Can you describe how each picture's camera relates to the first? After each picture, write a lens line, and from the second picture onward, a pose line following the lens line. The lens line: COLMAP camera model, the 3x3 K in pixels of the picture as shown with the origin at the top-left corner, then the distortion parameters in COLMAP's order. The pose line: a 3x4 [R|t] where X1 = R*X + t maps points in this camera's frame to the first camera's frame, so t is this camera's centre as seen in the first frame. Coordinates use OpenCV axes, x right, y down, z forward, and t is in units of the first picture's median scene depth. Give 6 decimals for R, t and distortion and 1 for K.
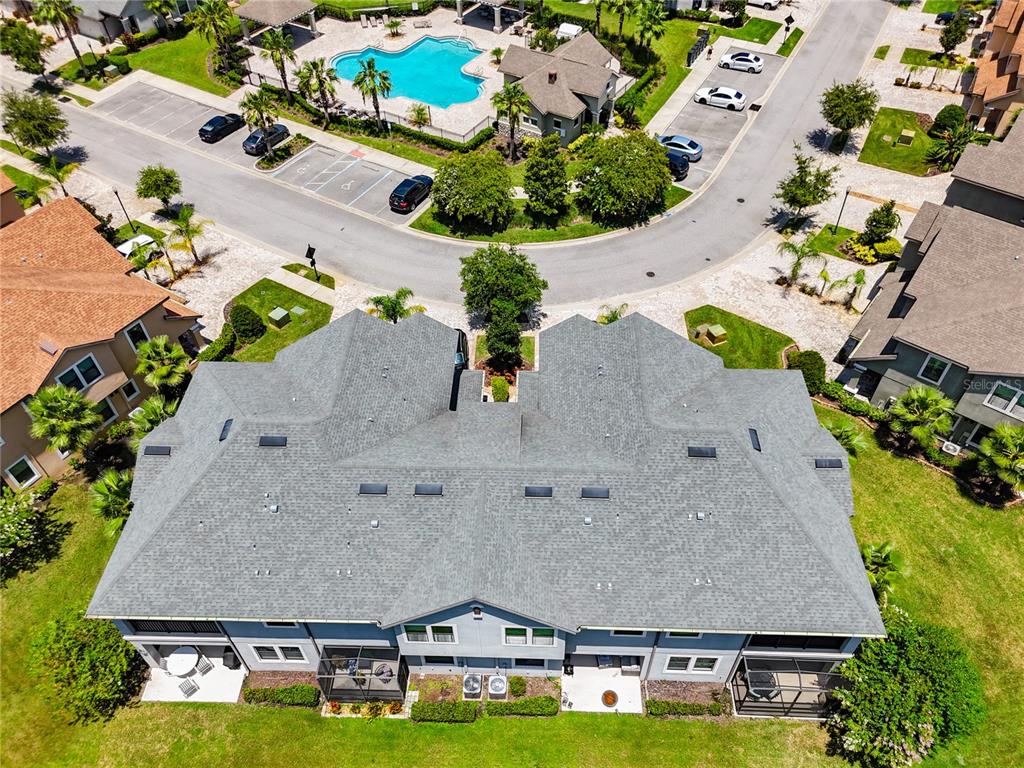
lens RADIAL K [[754.7, 0, 513.5], [0, 754.7, 381.6], [0, 0, 1]] dist [0.041649, -0.001190]
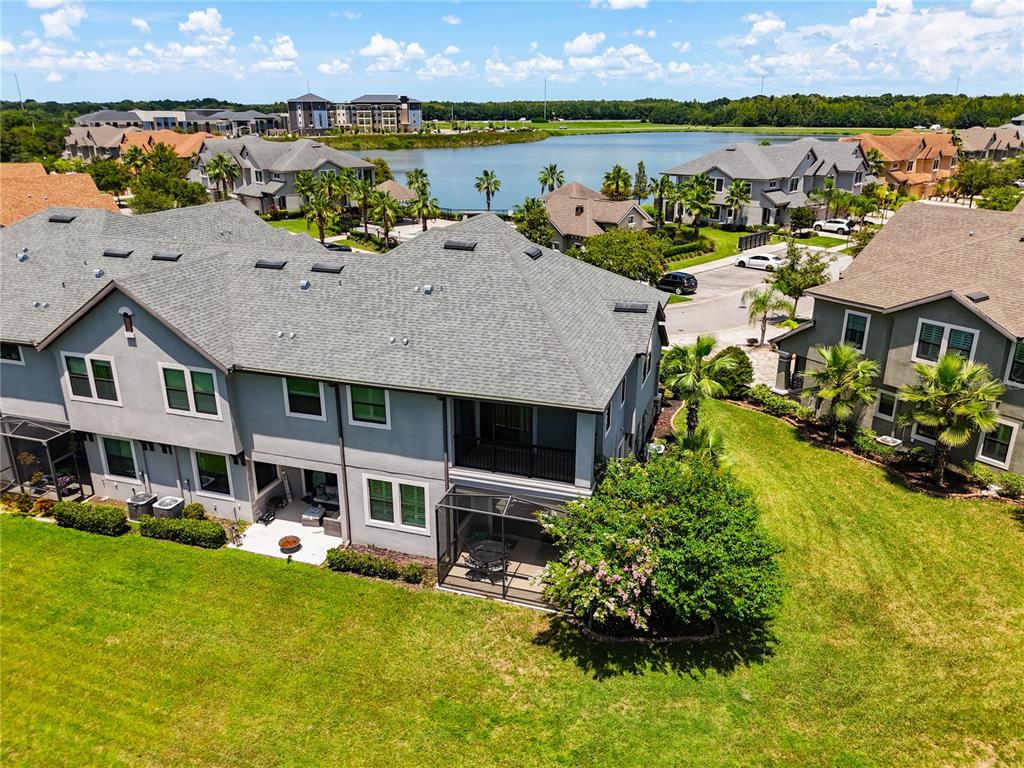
lens RADIAL K [[754.7, 0, 512.6], [0, 754.7, 383.9], [0, 0, 1]] dist [0.041649, -0.001190]
pose [[0.958450, 0.108265, -0.263918, 0.409638], [-0.215295, 0.881492, -0.420262, 0.432198], [0.187142, 0.459620, 0.868175, 0.256843]]
